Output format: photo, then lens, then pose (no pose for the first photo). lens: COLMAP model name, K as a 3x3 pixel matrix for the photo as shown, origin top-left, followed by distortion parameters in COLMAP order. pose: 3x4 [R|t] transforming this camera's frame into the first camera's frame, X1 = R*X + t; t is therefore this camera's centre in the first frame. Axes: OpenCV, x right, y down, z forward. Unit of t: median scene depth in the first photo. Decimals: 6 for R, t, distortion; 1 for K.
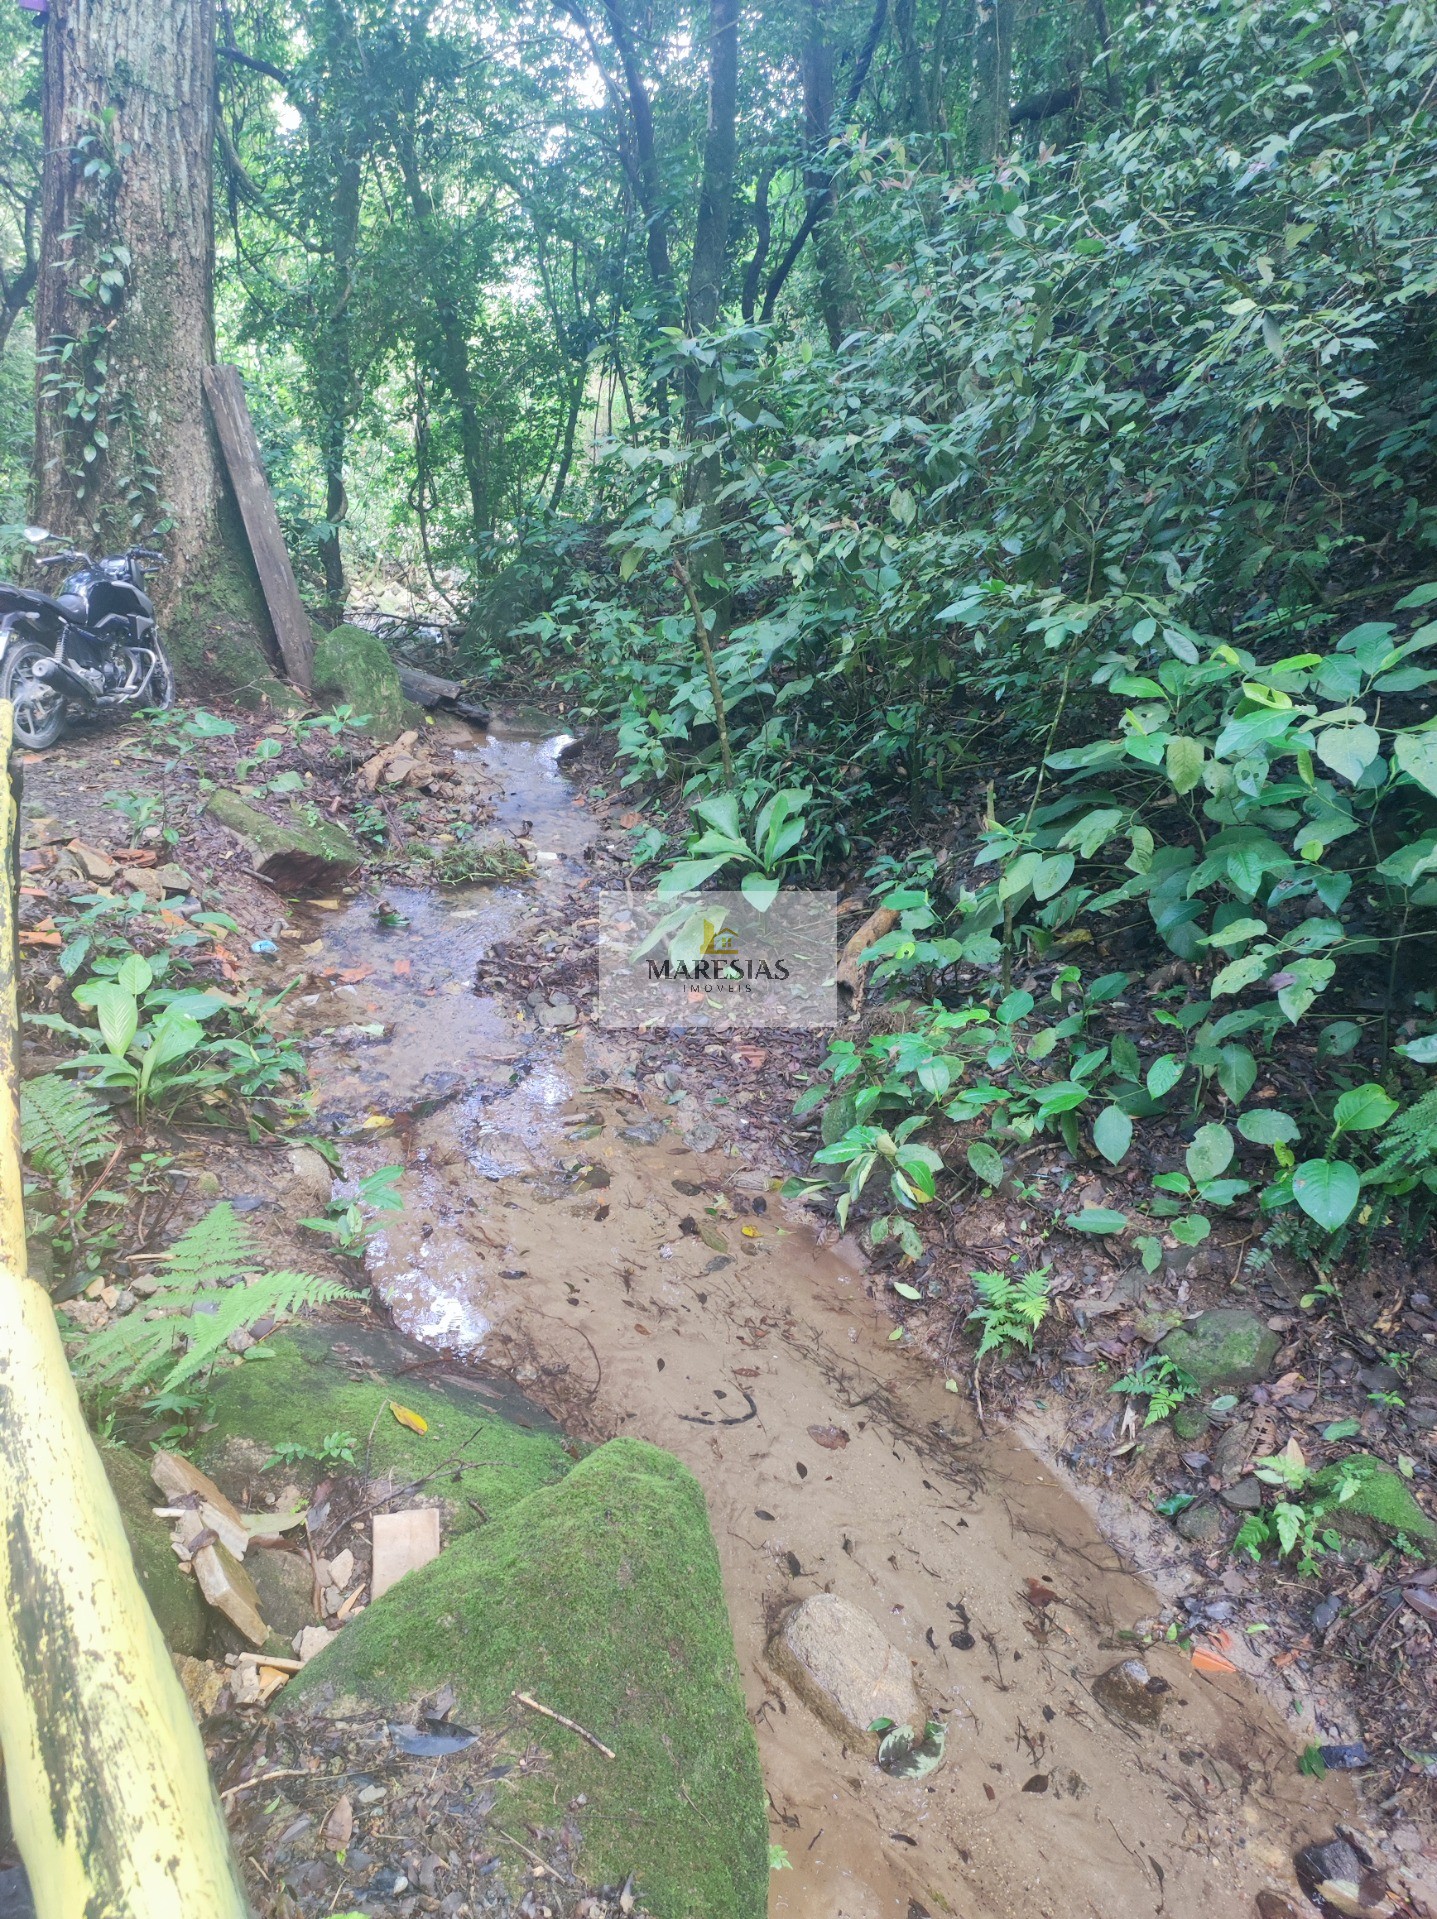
lens RADIAL K [[1447.5, 0, 706.5], [0, 1447.5, 972.4], [0, 0, 1]] dist [0.053478, -0.010482]
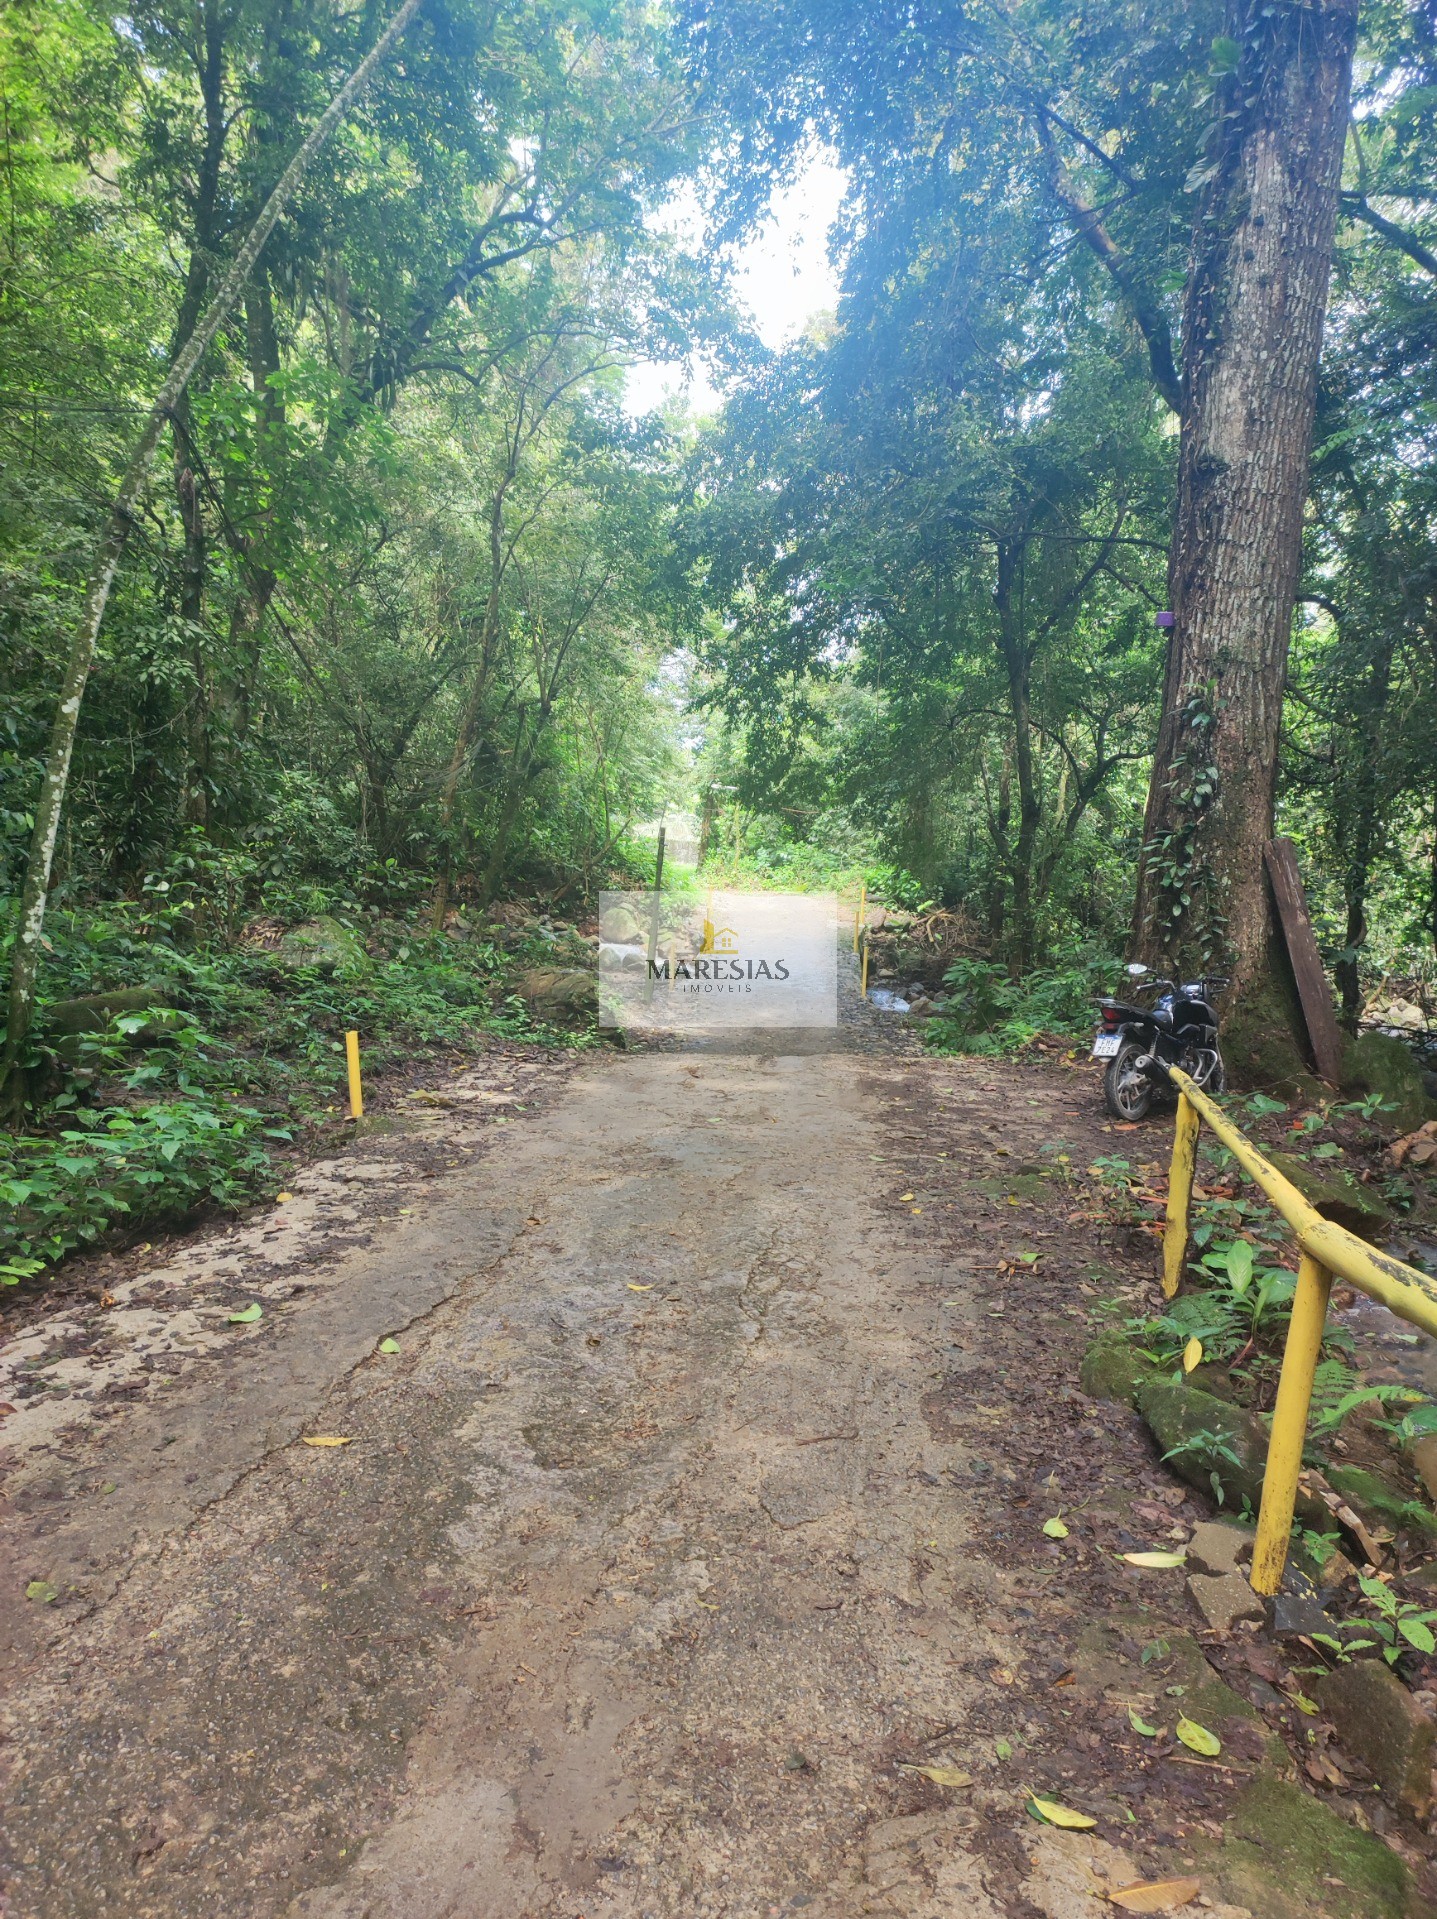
lens RADIAL K [[1447.5, 0, 706.5], [0, 1447.5, 972.4], [0, 0, 1]] dist [0.053478, -0.010482]
pose [[0.800439, -0.028920, -0.598717, 0.034467], [-0.139312, 0.962509, -0.232742, 0.074228], [0.583001, 0.269704, 0.766400, -0.264582]]
